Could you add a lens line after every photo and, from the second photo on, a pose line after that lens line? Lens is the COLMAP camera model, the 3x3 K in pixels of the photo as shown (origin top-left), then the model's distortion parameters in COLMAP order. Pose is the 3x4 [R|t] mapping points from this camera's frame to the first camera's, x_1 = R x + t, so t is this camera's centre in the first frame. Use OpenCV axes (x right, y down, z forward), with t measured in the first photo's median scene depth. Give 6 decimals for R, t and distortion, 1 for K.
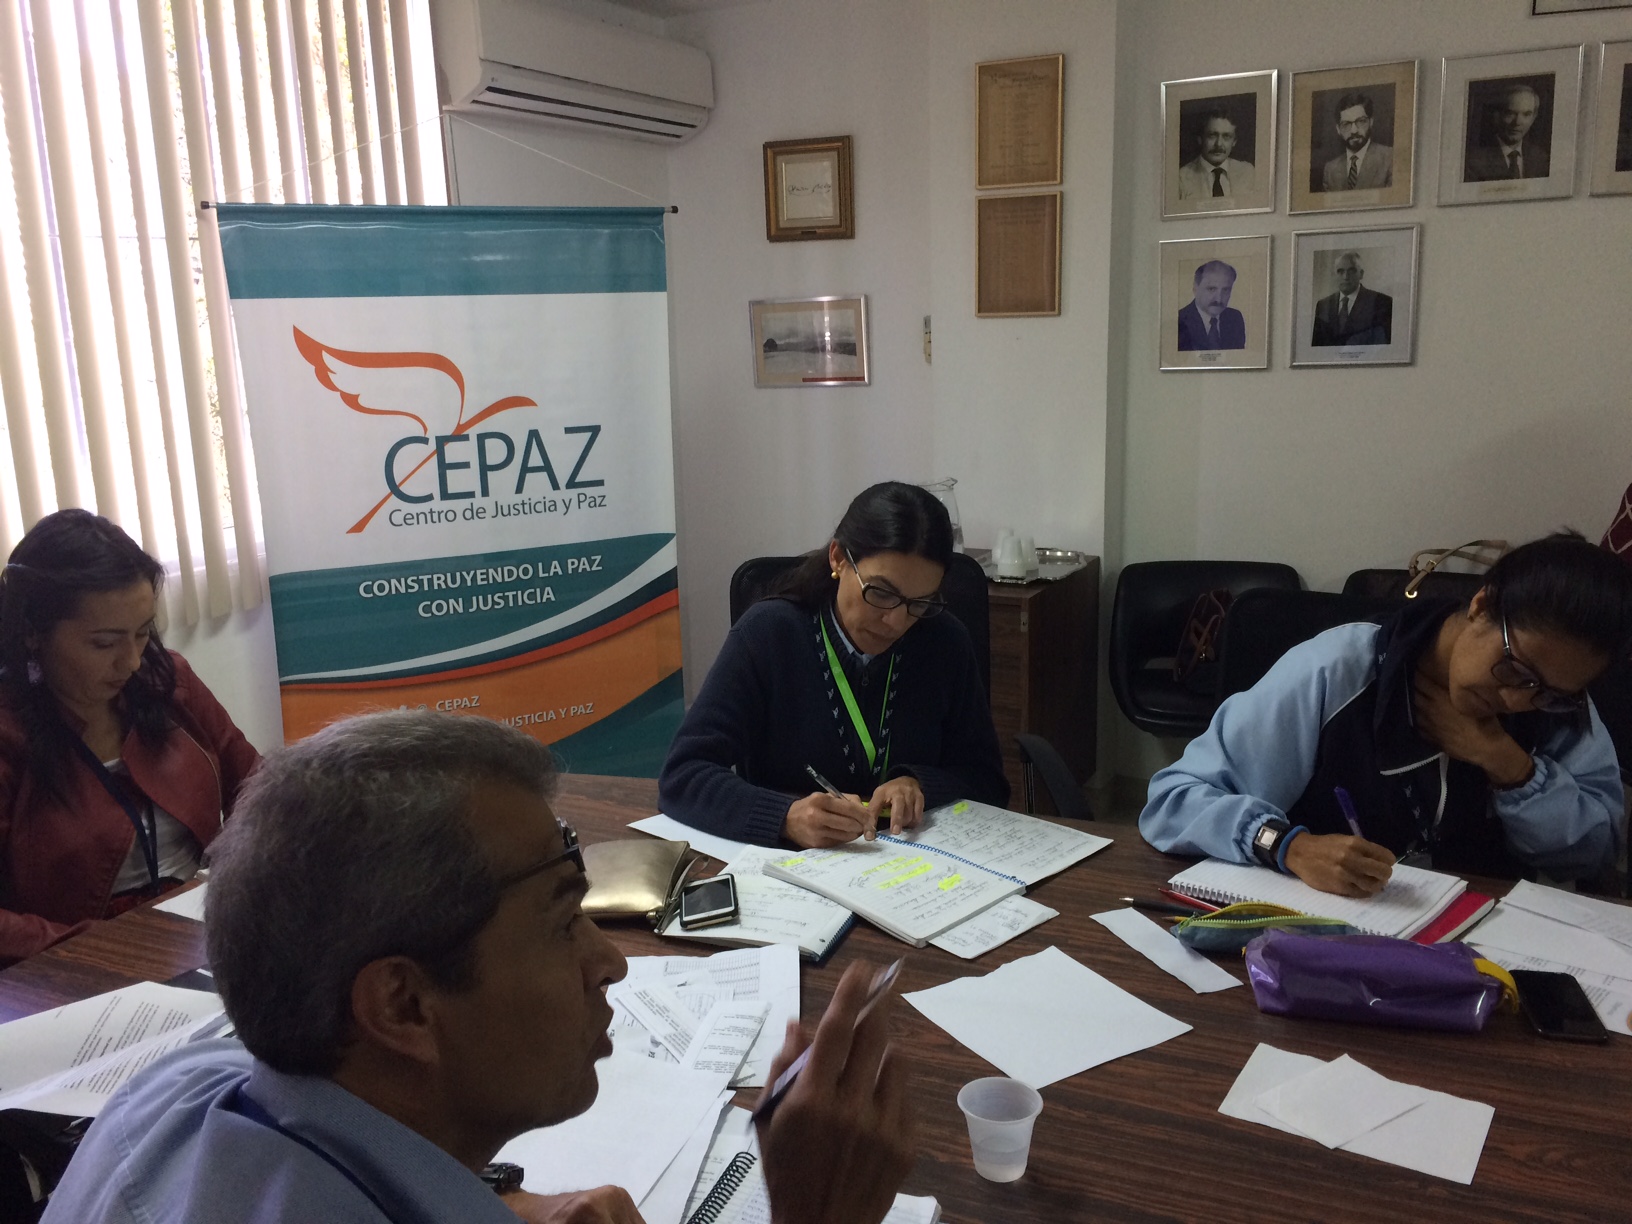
lens RADIAL K [[1409.7, 0, 816.0], [0, 1409.7, 612.0], [0, 0, 1]] dist [0.080165, -0.124506]
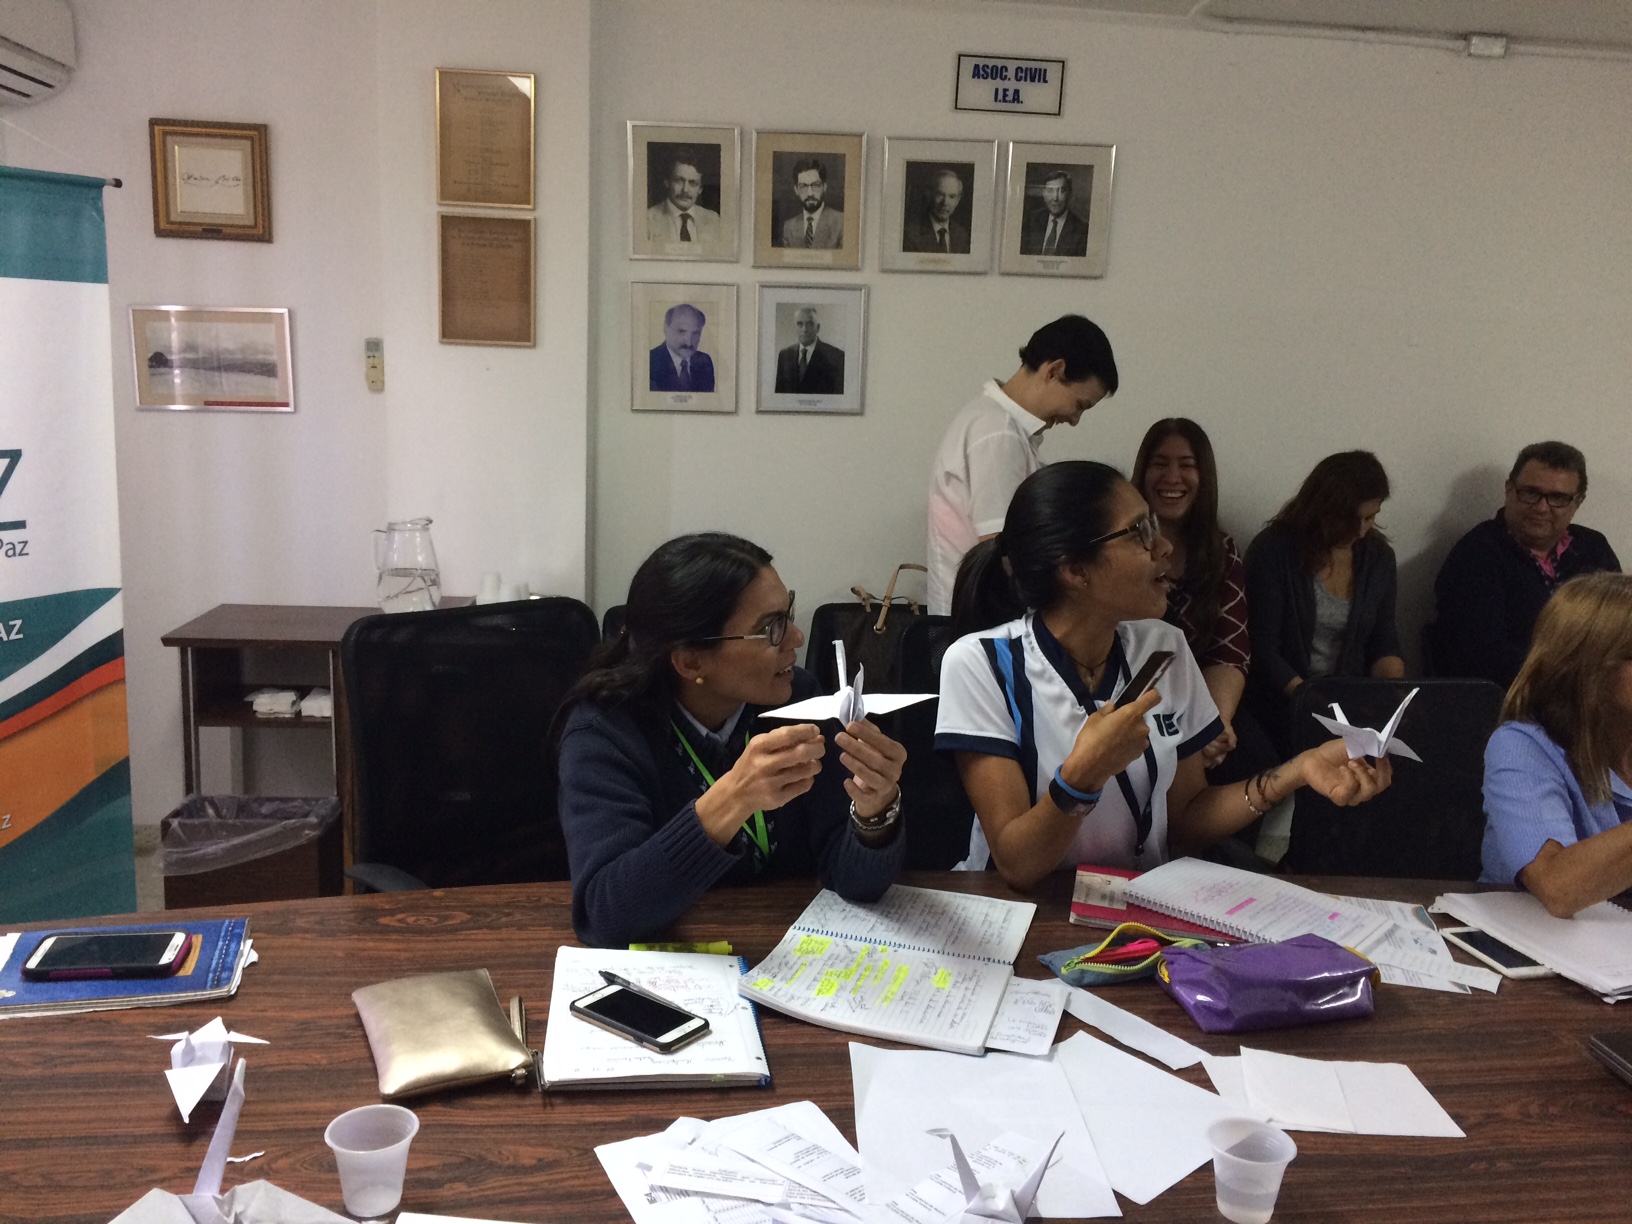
lens RADIAL K [[1409.7, 0, 816.0], [0, 1409.7, 612.0], [0, 0, 1]] dist [0.080165, -0.124506]
pose [[0.840549, -0.039800, 0.540272, -0.199684], [0.057858, 0.998189, -0.016482, -0.006381], [-0.538638, 0.045113, 0.841329, 0.115356]]
